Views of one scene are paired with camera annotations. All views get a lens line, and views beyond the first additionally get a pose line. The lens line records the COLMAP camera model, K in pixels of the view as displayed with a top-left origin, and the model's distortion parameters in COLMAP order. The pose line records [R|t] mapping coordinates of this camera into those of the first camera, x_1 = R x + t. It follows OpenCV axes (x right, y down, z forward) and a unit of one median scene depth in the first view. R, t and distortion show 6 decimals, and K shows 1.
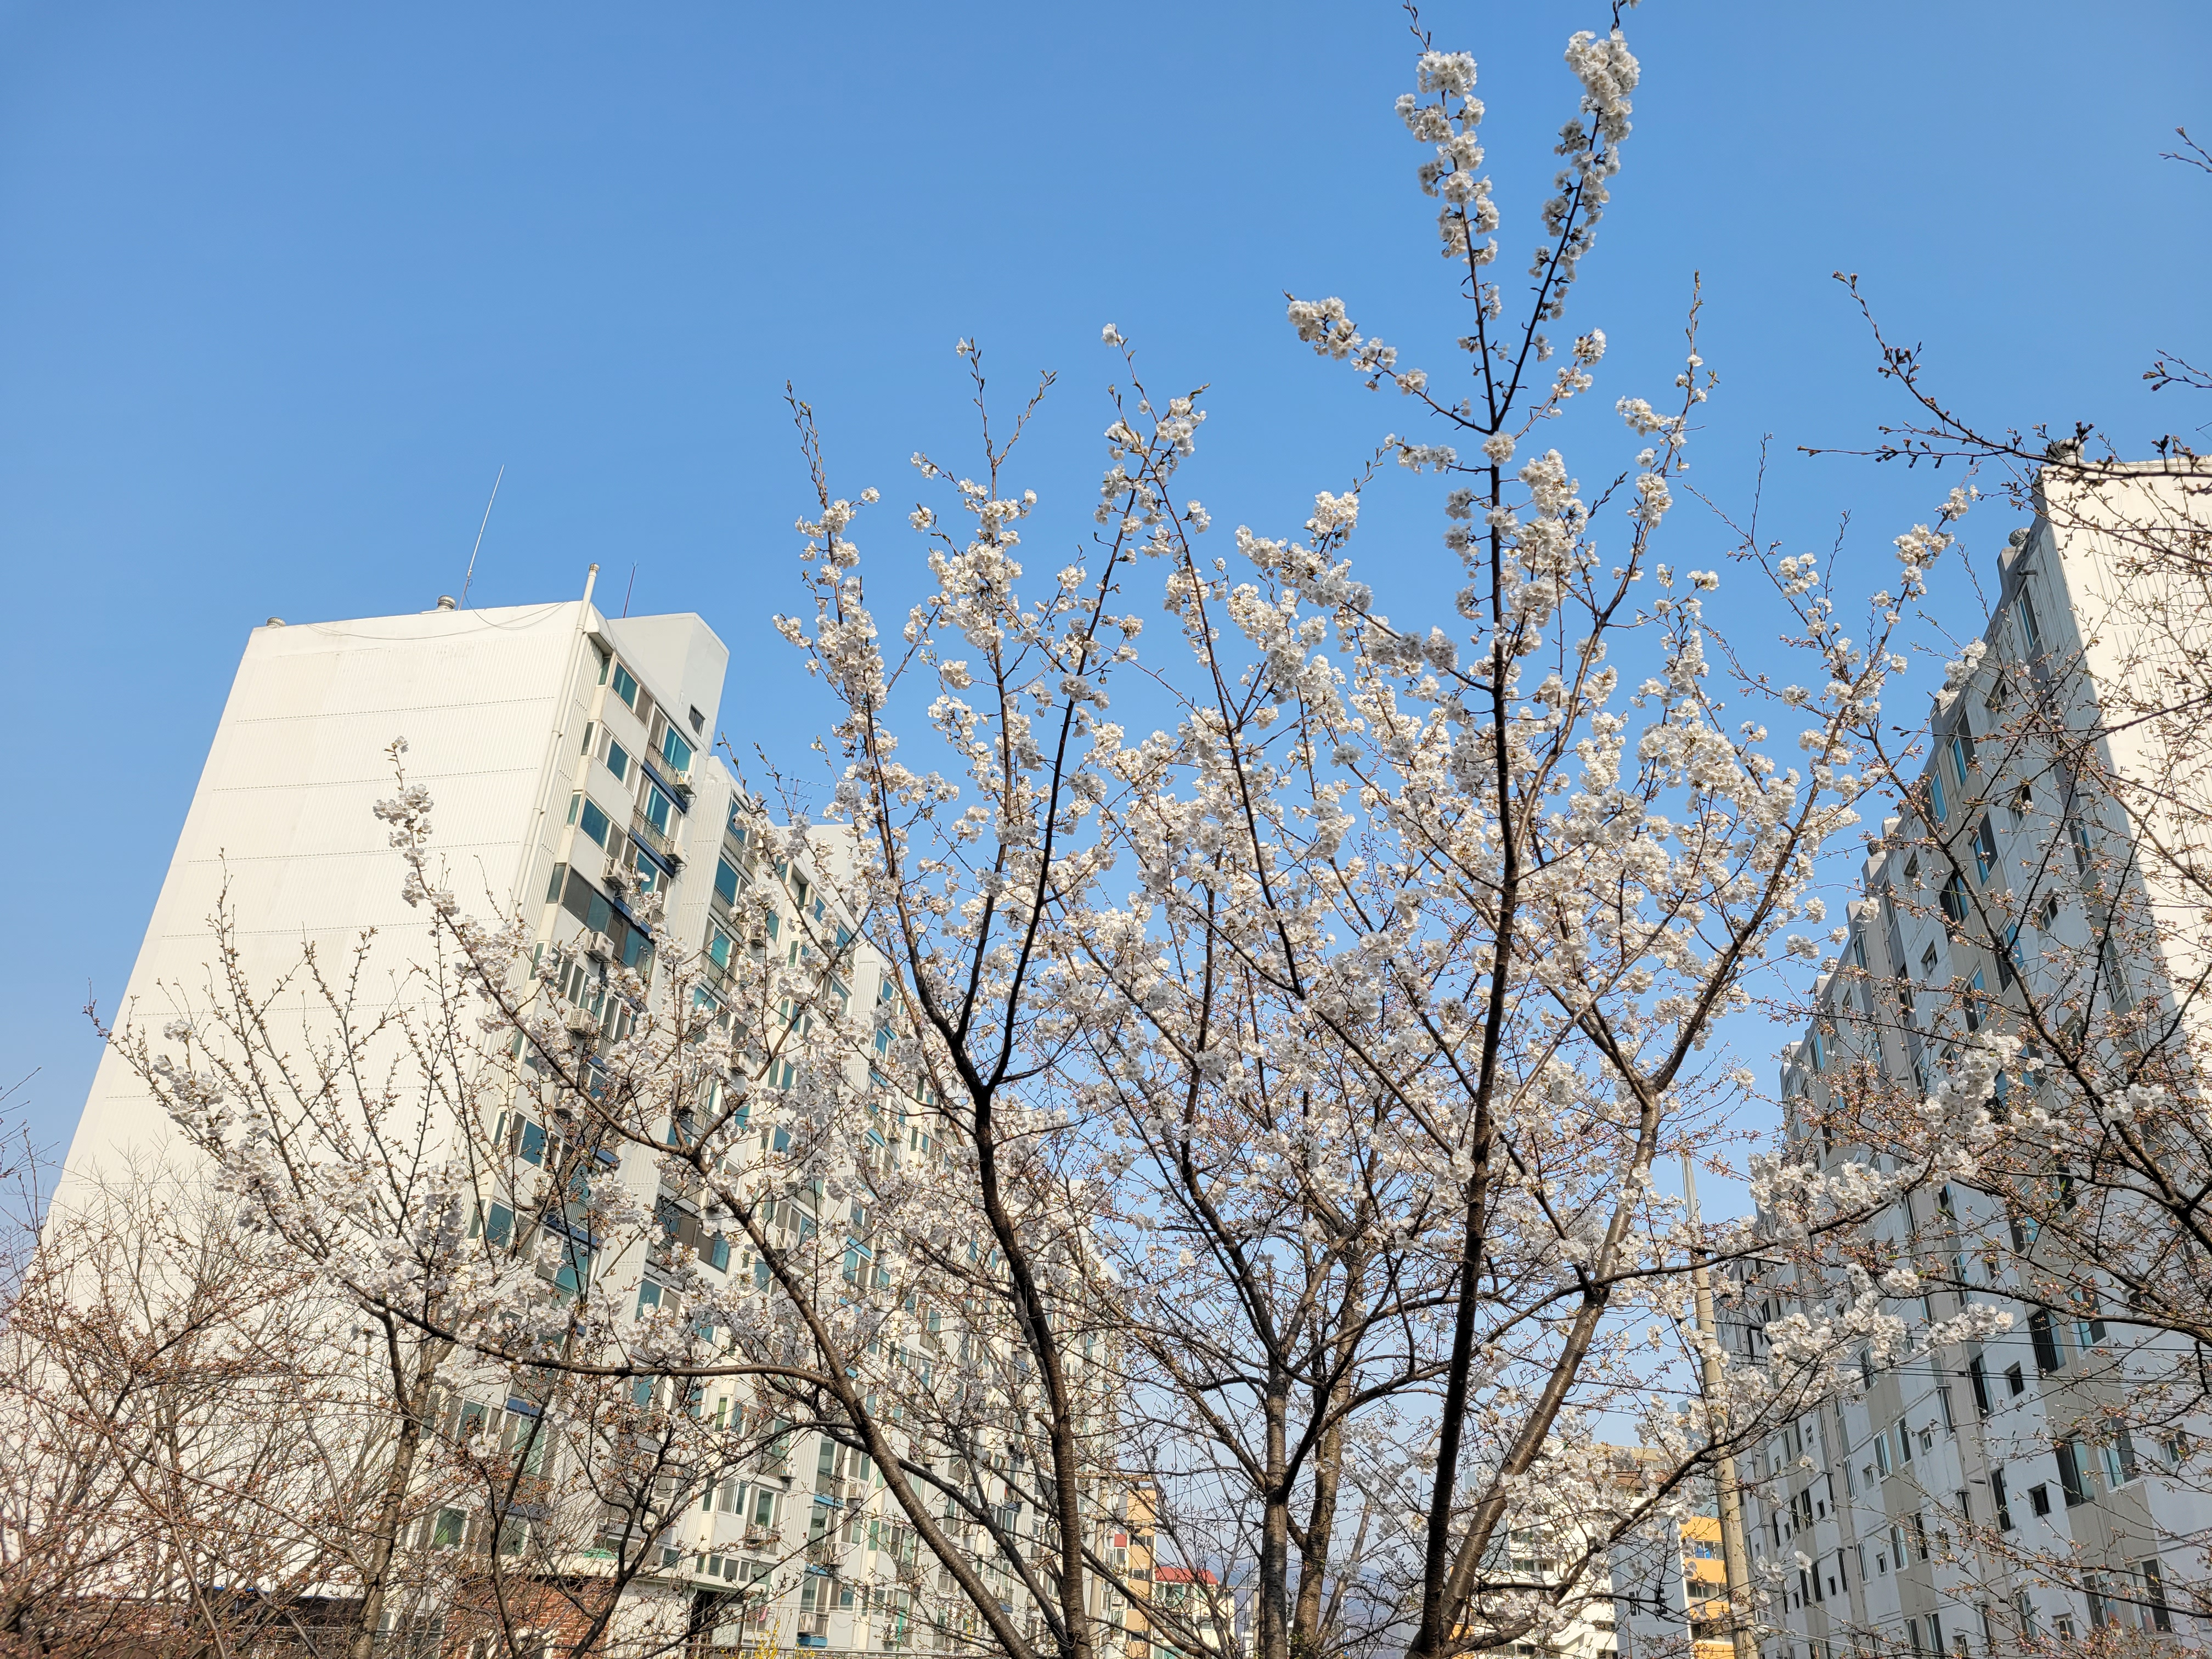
lens RADIAL K [[1660.6, 0, 1153.5], [0, 1660.6, 754.2], [0, 0, 1]] dist [0.007469, 0.006457]
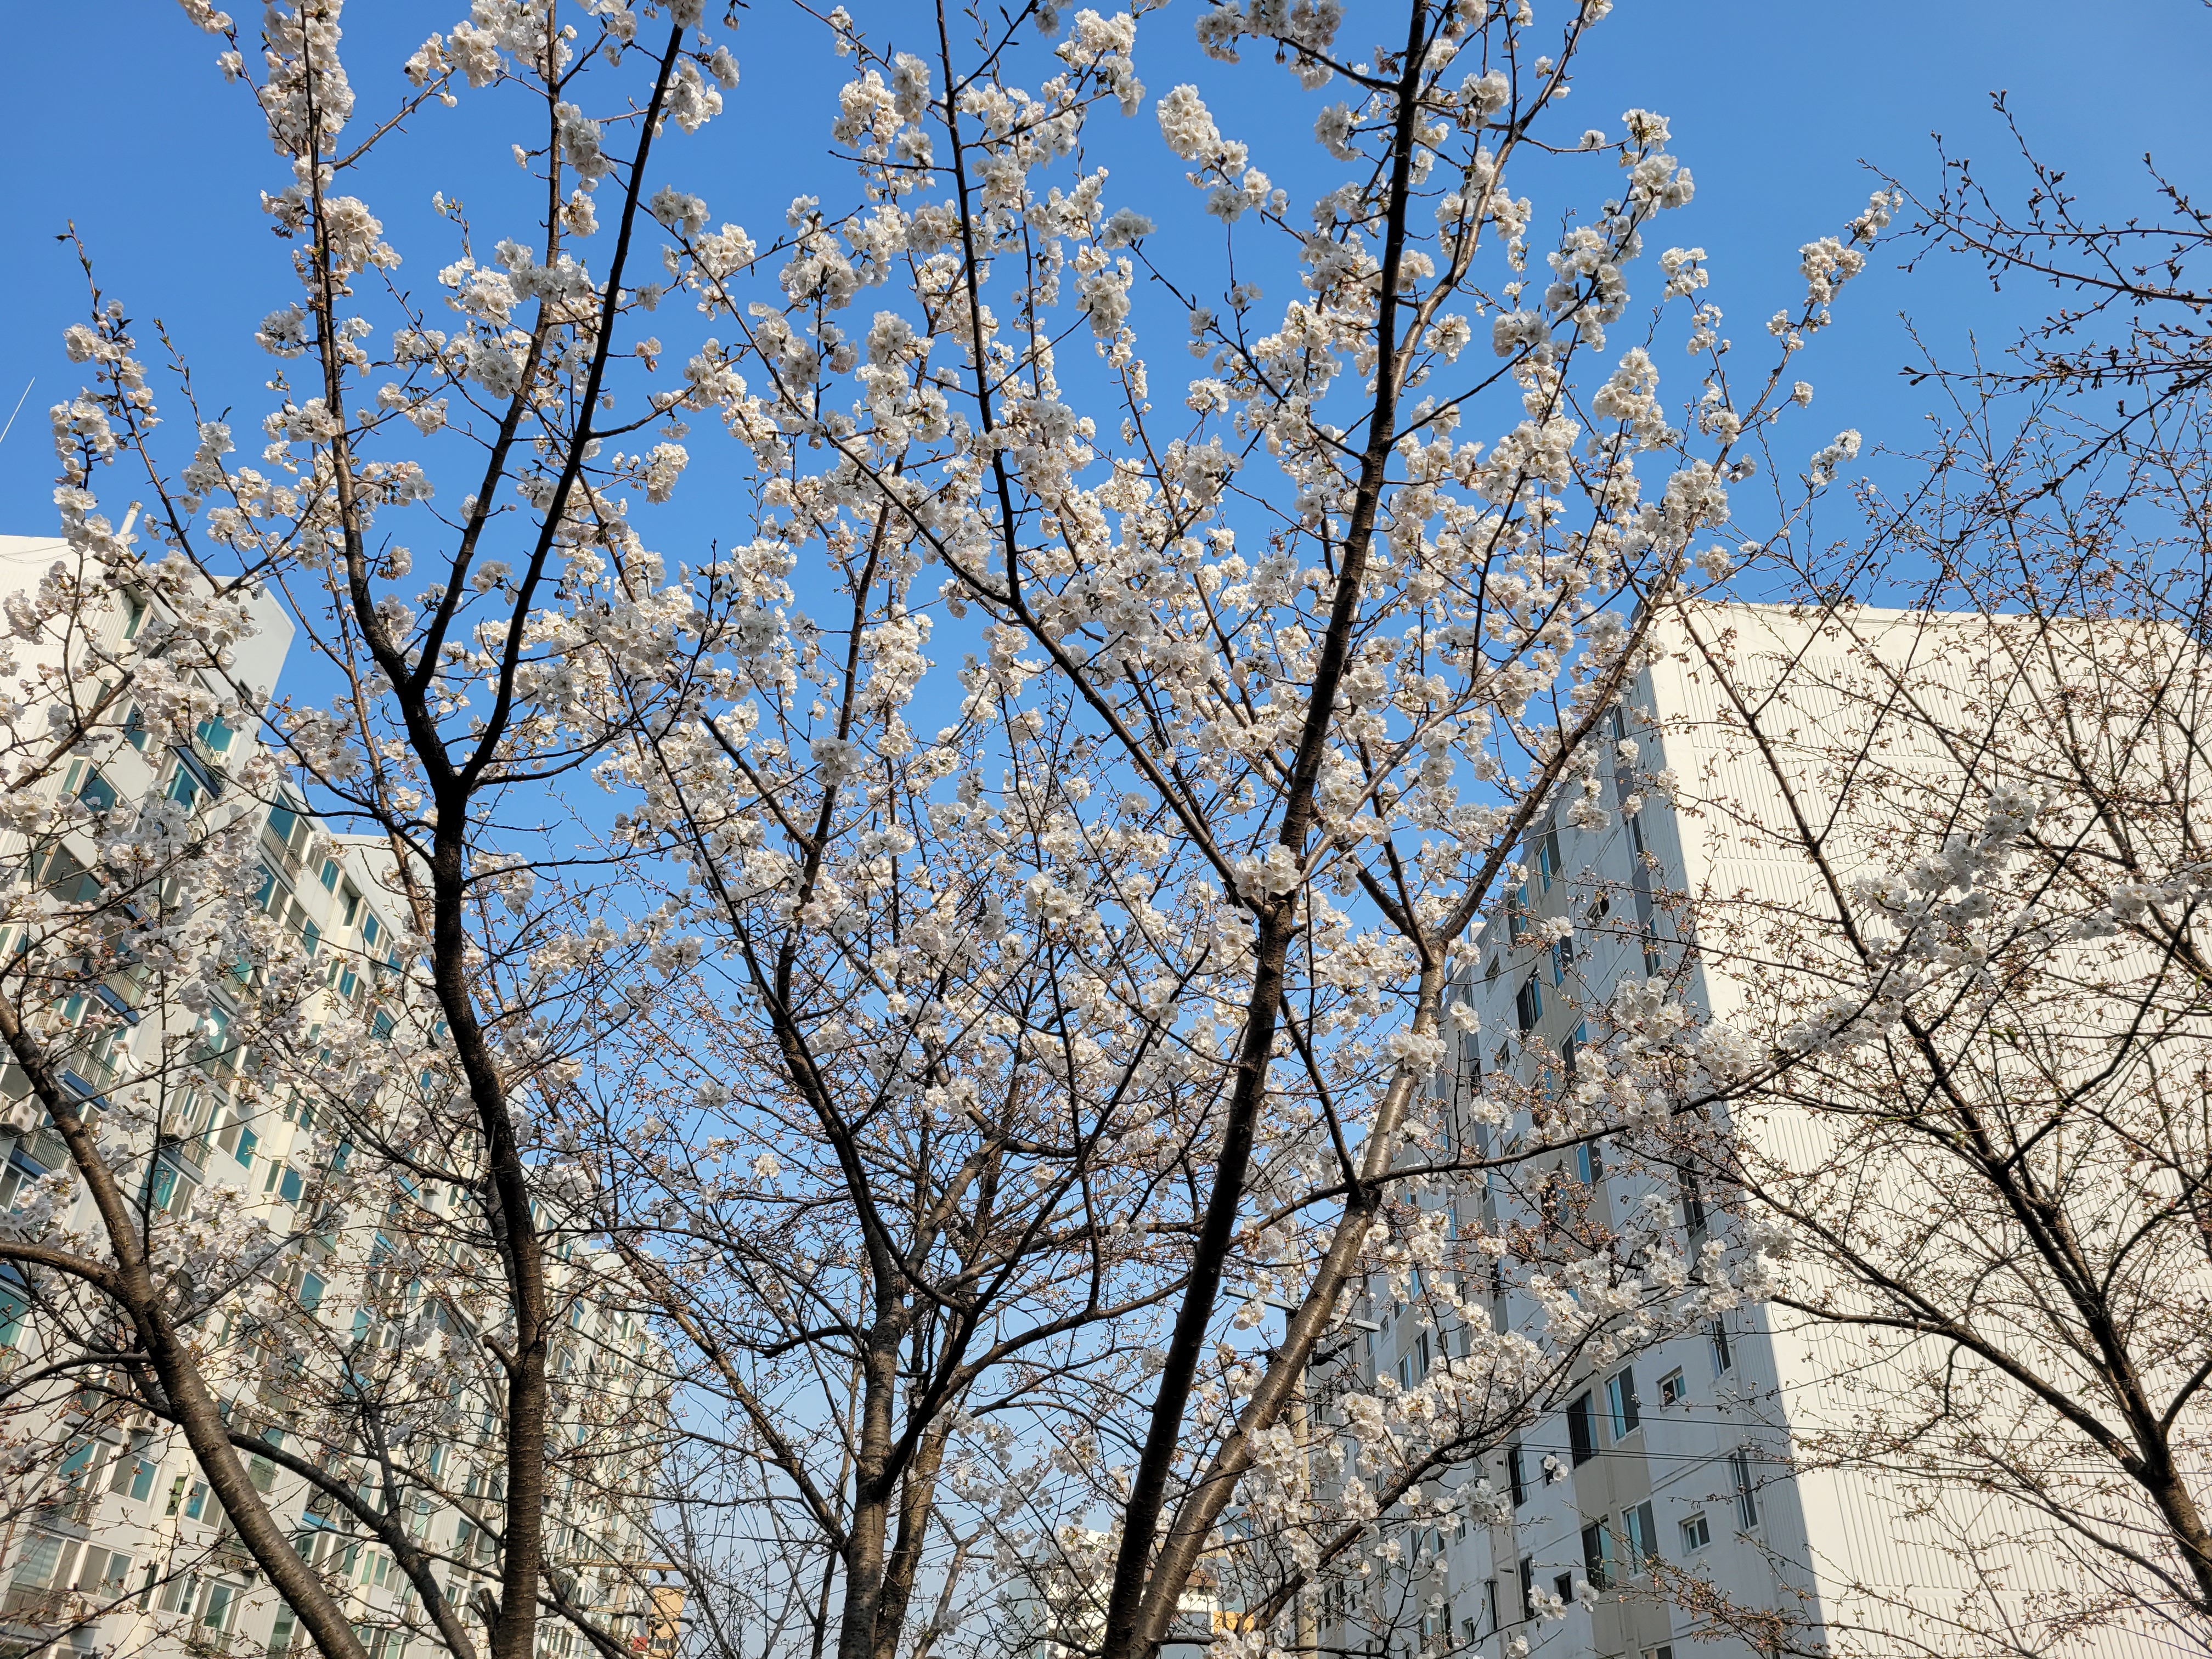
lens RADIAL K [[1553.7, 0, 1106.0], [0, 1553.7, 829.5], [0, 0, 1]] dist [0.066185, -0.051218]
pose [[0.972284, 0.101114, 0.210806, 0.007111], [-0.093103, 0.994517, -0.047611, 0.203990], [-0.214465, 0.026665, 0.976368, 0.364998]]
